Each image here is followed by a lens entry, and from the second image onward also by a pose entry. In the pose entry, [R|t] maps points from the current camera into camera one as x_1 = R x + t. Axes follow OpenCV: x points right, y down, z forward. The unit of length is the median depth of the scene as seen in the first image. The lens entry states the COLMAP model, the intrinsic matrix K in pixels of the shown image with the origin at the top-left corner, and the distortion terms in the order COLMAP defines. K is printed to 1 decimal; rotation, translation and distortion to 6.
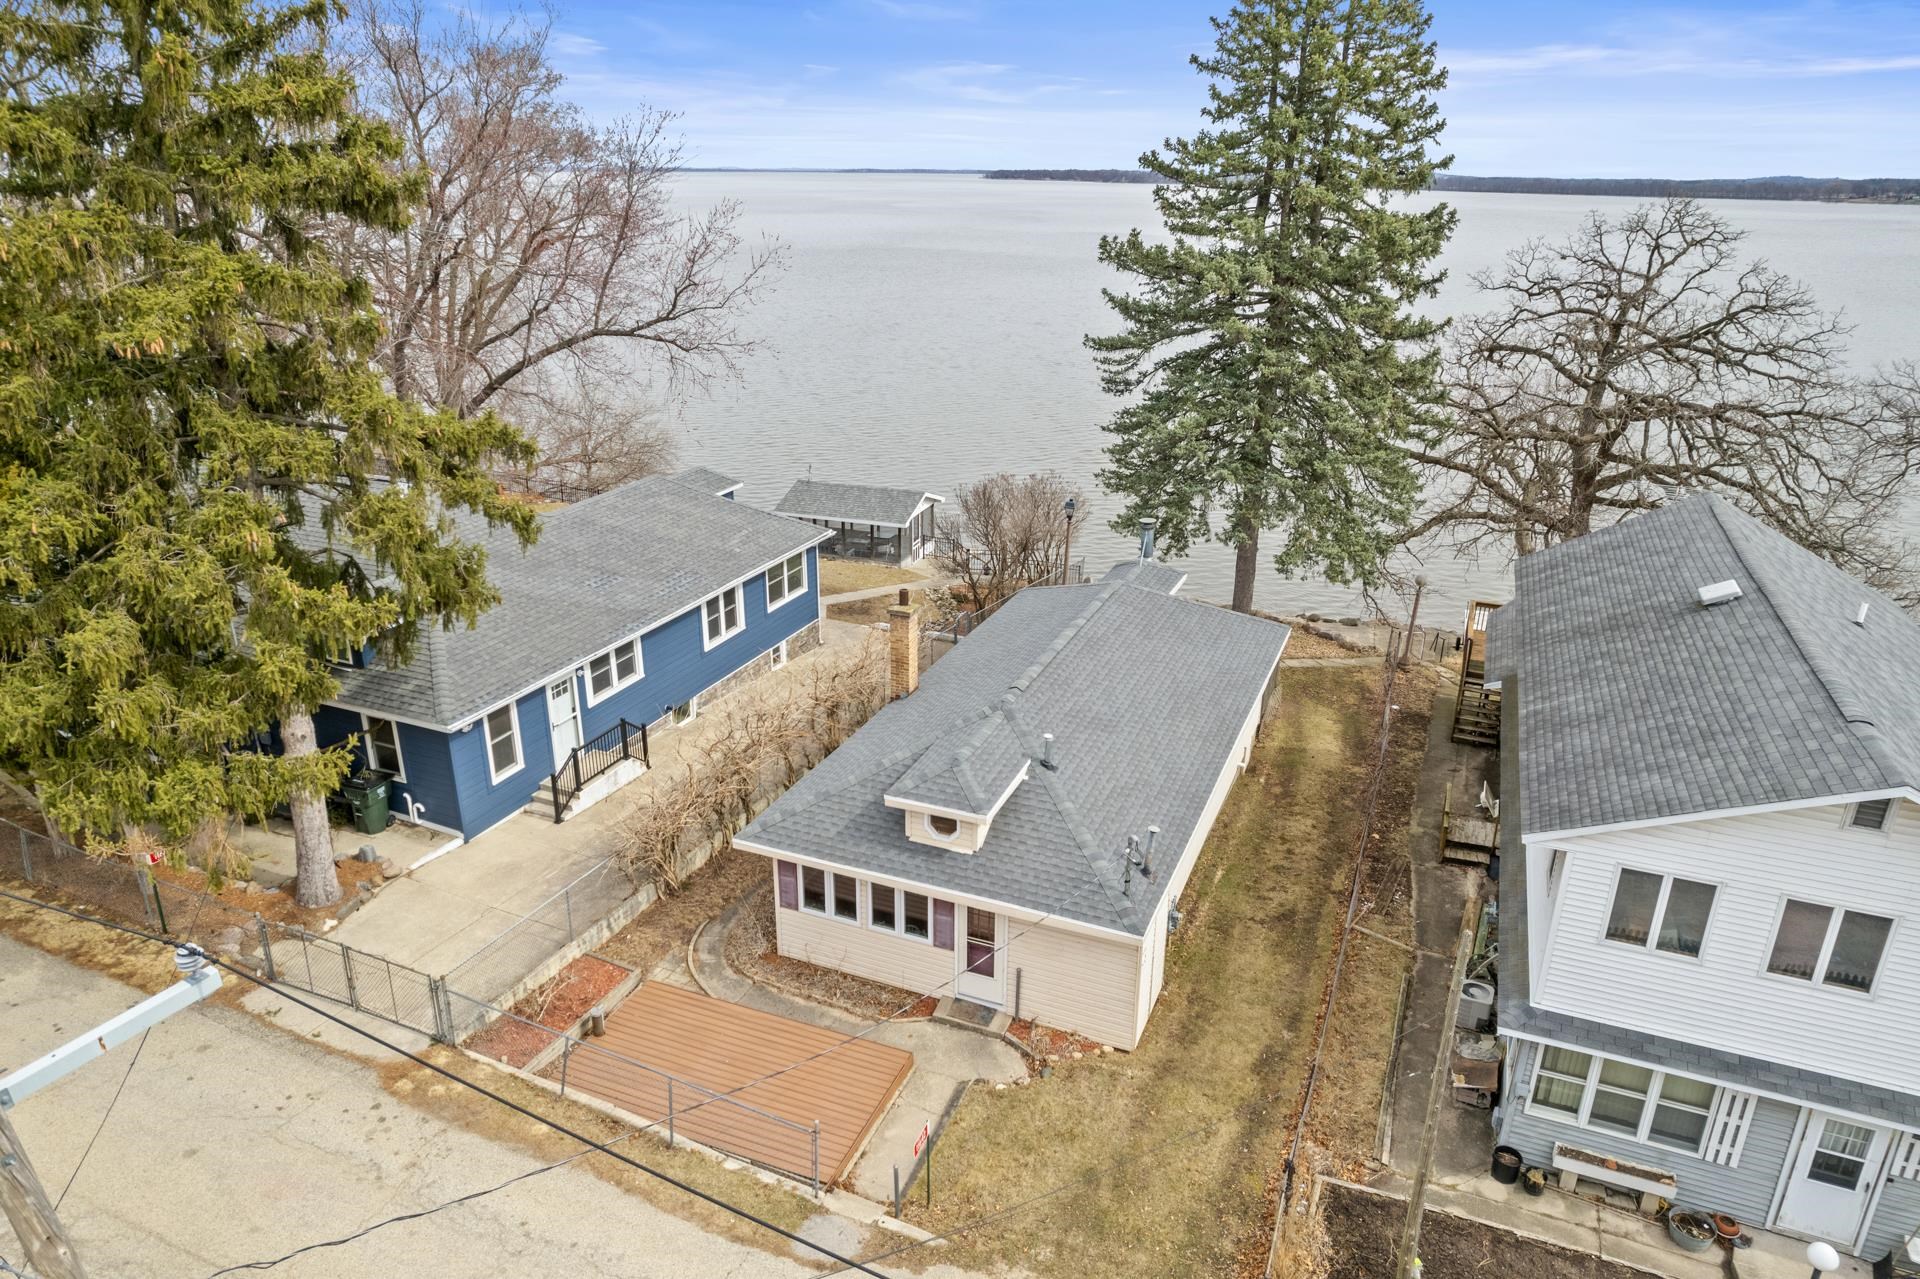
lens RADIAL K [[1226.2, 0, 960.0], [0, 1226.2, 639.5], [0, 0, 1]] dist [-0.062215, 0.057523]
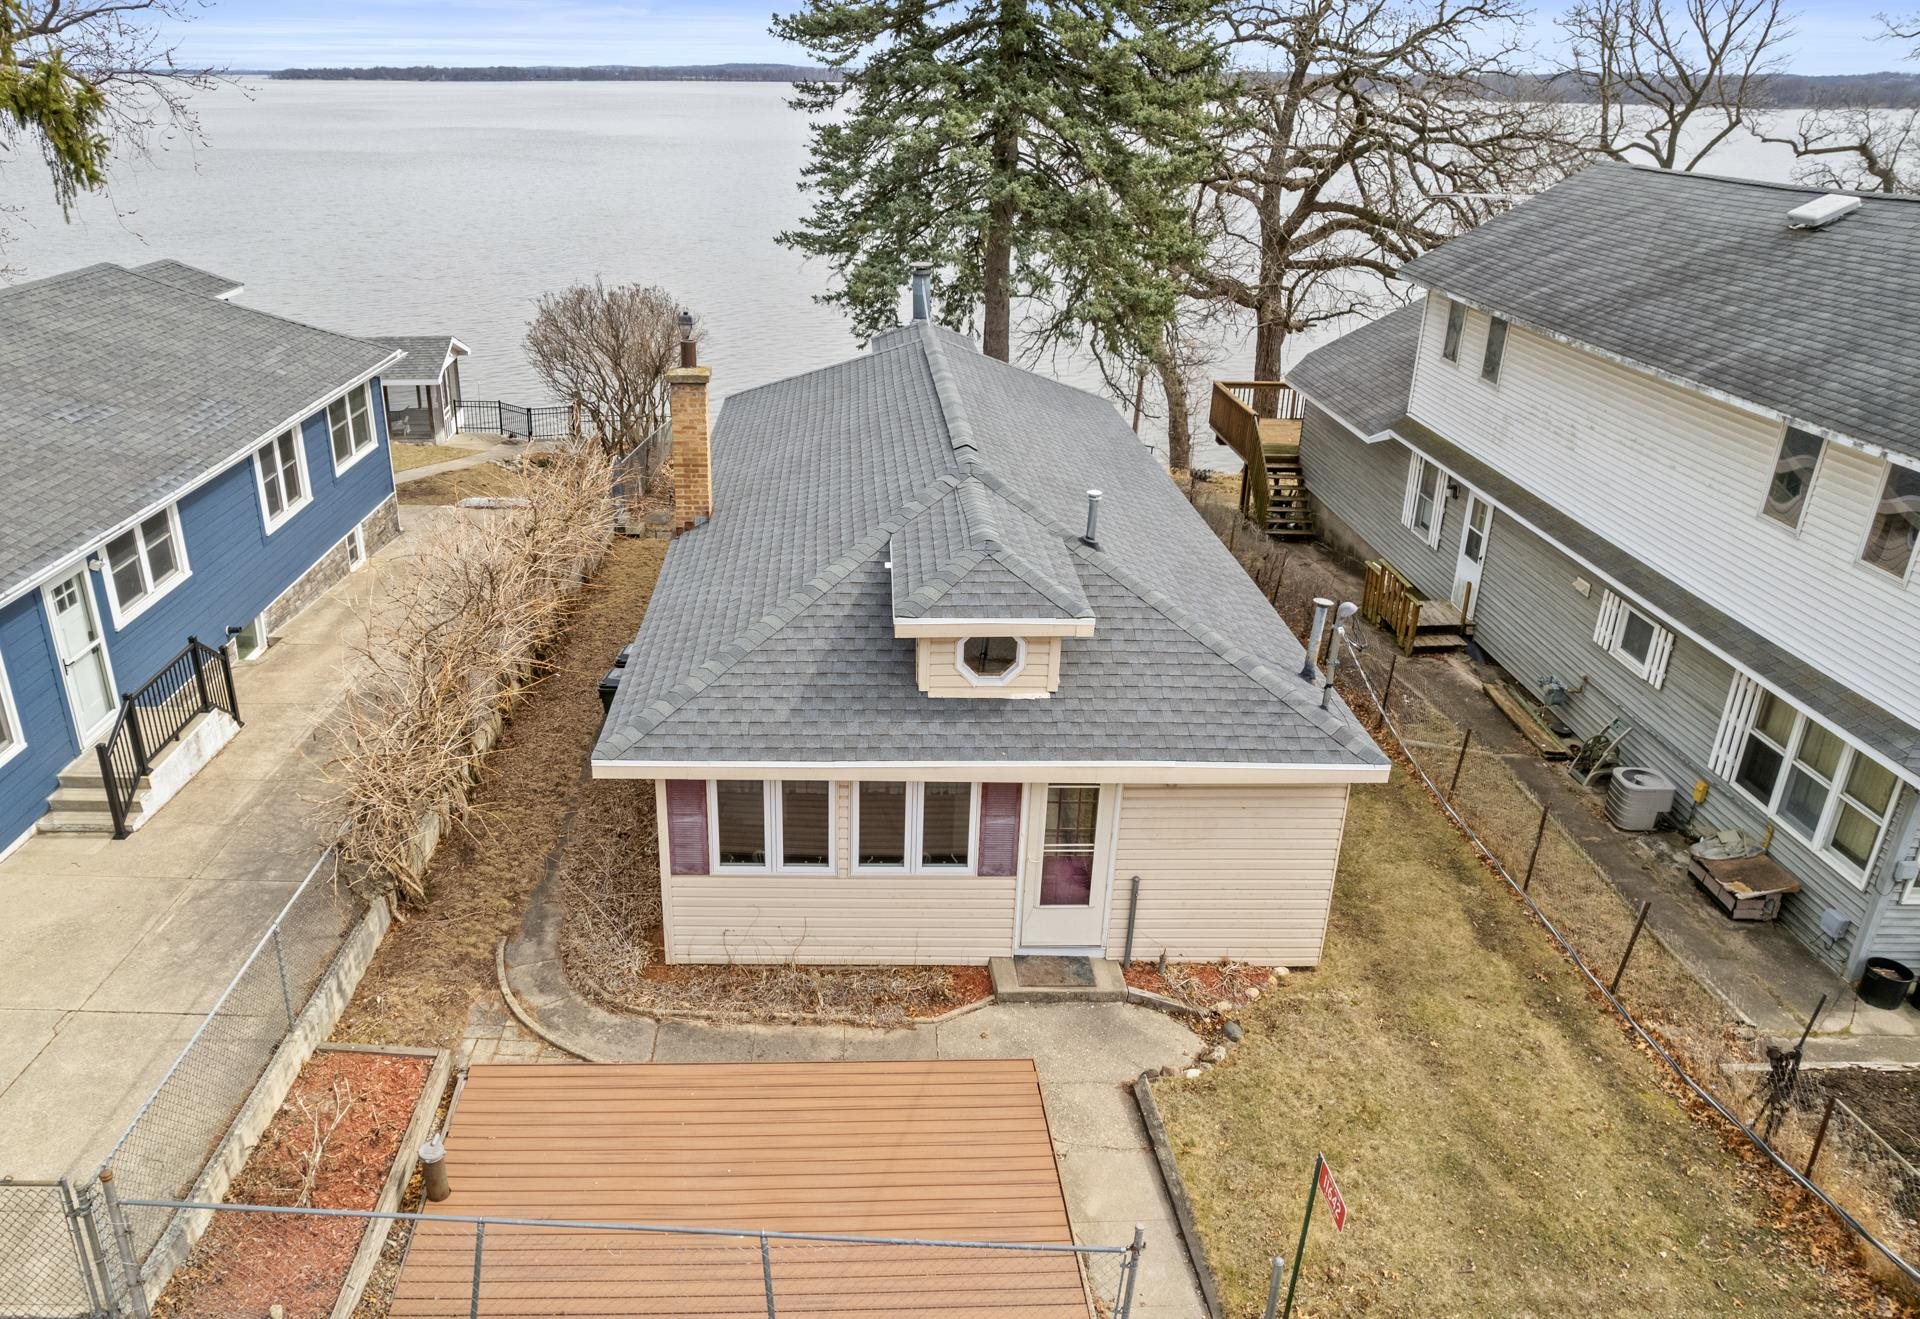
lens RADIAL K [[1354.4, 0, 823.2], [0, 1354.4, 661.1], [0, 0, 1]] dist [-0.069988, 0.061083]
pose [[0.922313, -0.156683, 0.353256, -0.279544], [0.142845, 0.987603, 0.065089, 0.093850], [-0.359075, -0.009571, 0.933260, 0.409141]]
